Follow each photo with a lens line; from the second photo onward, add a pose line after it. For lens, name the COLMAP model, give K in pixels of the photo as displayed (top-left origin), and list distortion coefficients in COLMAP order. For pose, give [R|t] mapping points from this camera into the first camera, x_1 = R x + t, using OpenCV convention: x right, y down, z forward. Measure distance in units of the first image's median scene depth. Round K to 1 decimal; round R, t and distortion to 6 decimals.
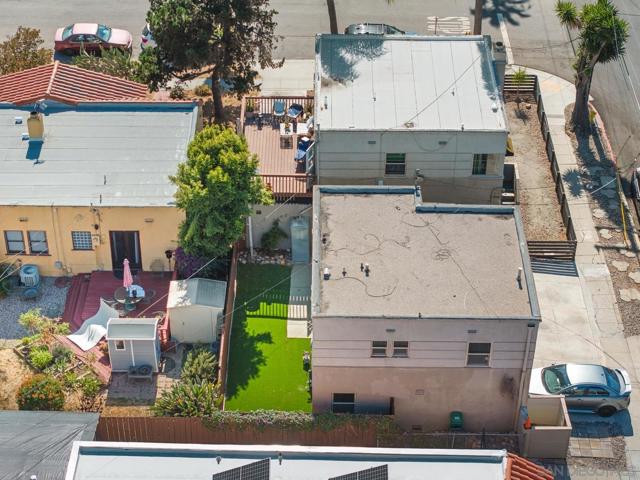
lens RADIAL K [[1301.1, 0, 320.0], [0, 1301.1, 240.0], [0, 0, 1]] dist [0.043354, 0.422176]
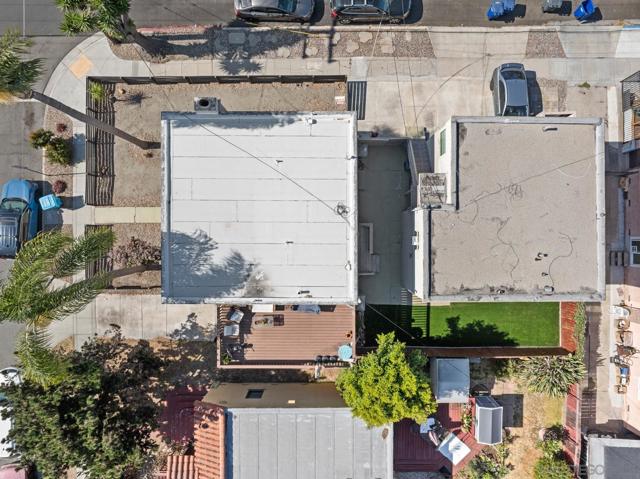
lens RADIAL K [[464.5, 0, 320.0], [0, 464.5, 239.5], [0, 0, 1]] dist [-0.039719, -0.003507]
pose [[-0.005882, -0.999875, -0.014683, 0.047166], [0.615687, -0.015191, 0.787845, -0.353092], [-0.787969, -0.004406, 0.615699, 0.733786]]
